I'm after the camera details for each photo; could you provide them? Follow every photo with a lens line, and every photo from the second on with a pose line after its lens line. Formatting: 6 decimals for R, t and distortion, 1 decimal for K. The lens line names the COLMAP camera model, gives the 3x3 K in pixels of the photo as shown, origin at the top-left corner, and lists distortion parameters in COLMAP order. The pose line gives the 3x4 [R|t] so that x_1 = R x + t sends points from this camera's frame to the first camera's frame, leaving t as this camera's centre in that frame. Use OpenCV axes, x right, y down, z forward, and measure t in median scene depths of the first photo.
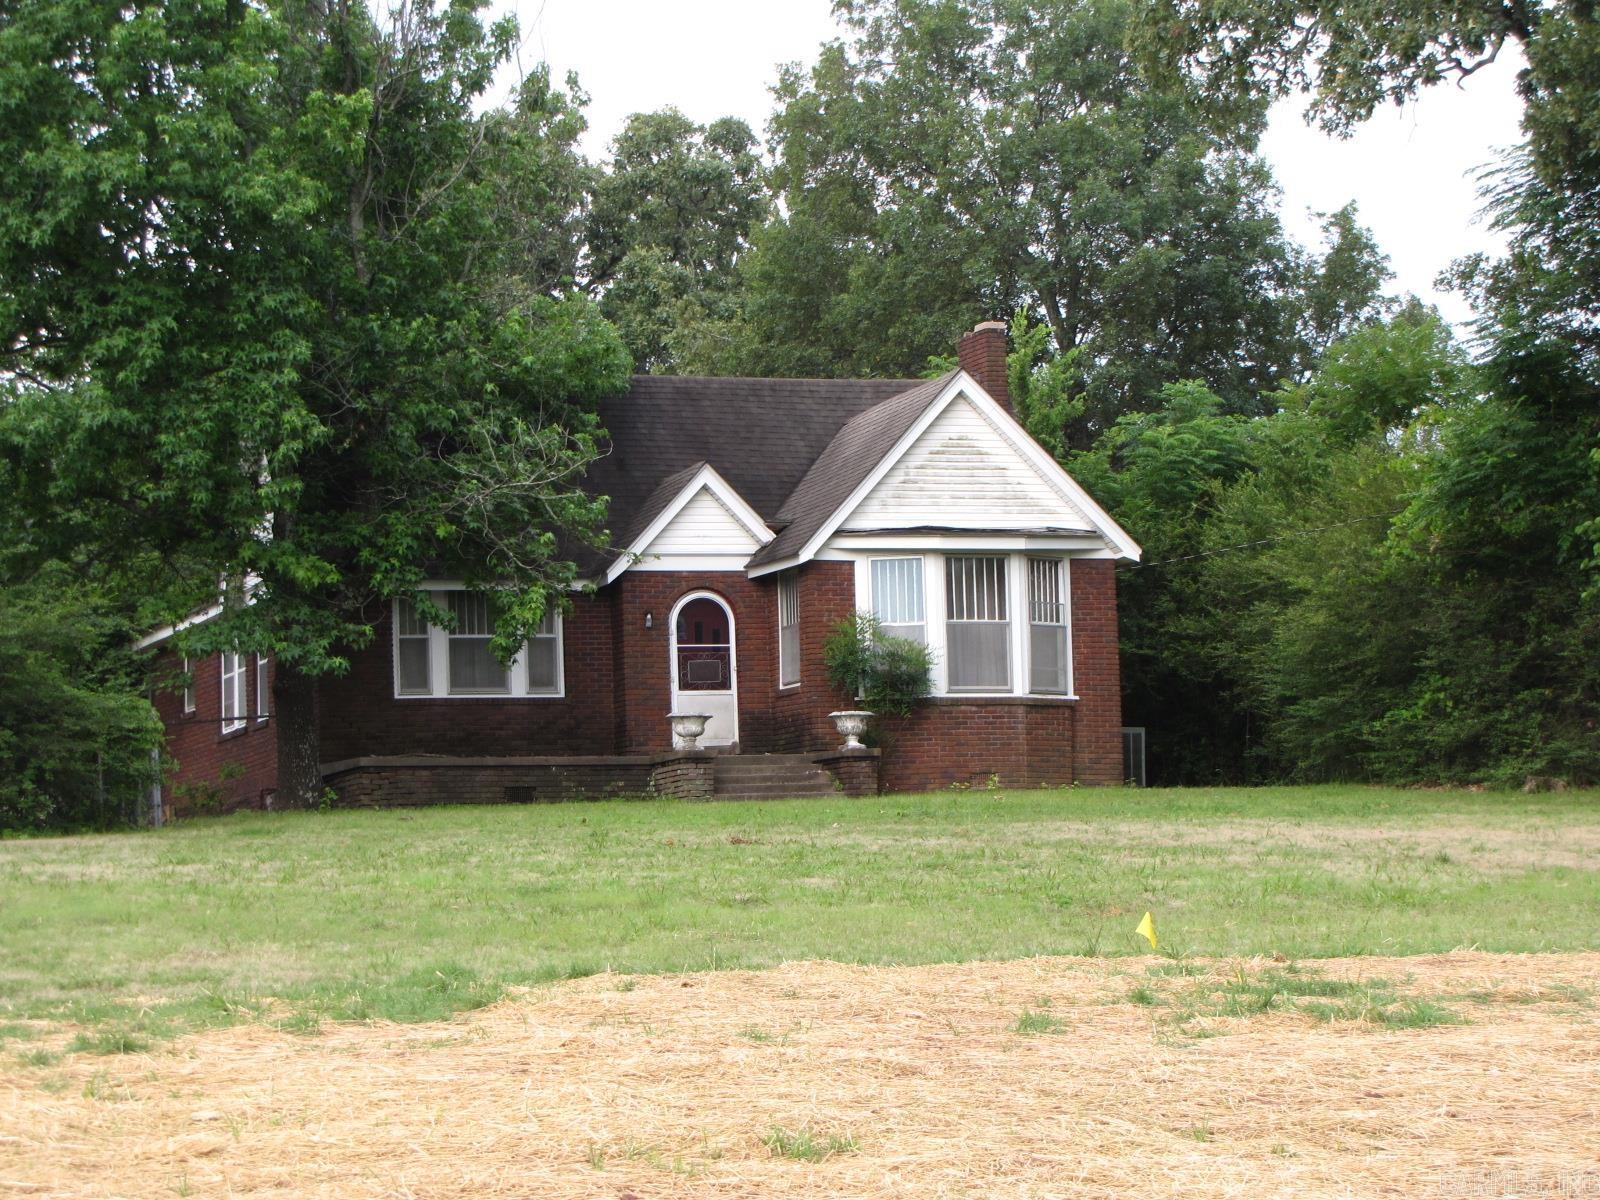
lens RADIAL K [[4165.7, 0, 803.4], [0, 4165.7, 554.5], [0, 0, 1]] dist [0.271446, 0.543210]
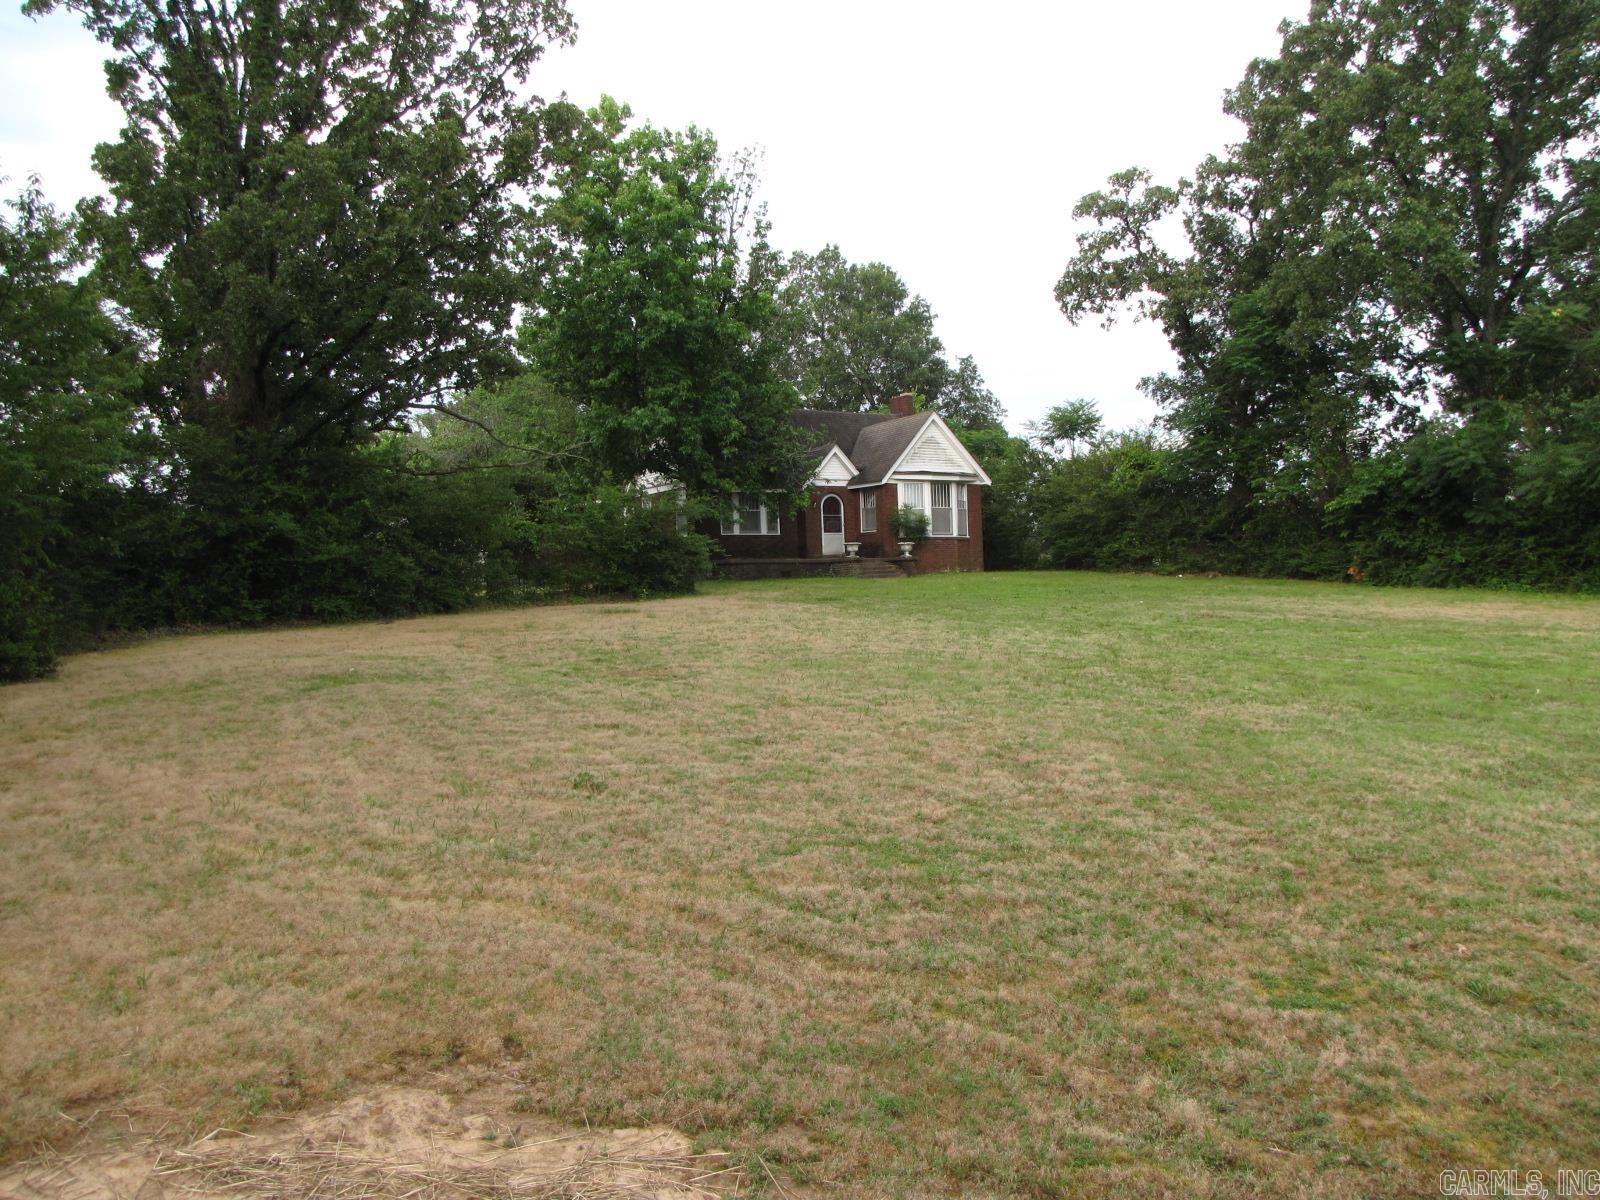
lens RADIAL K [[1365.0, 0, 827.9], [0, 1365.0, 553.2], [0, 0, 1]] dist [-0.177926, 0.172296]
pose [[0.967896, 0.006392, 0.251268, -0.239230], [-0.021020, 0.998233, 0.055578, -0.001463], [-0.250469, -0.059076, 0.966321, 0.188810]]
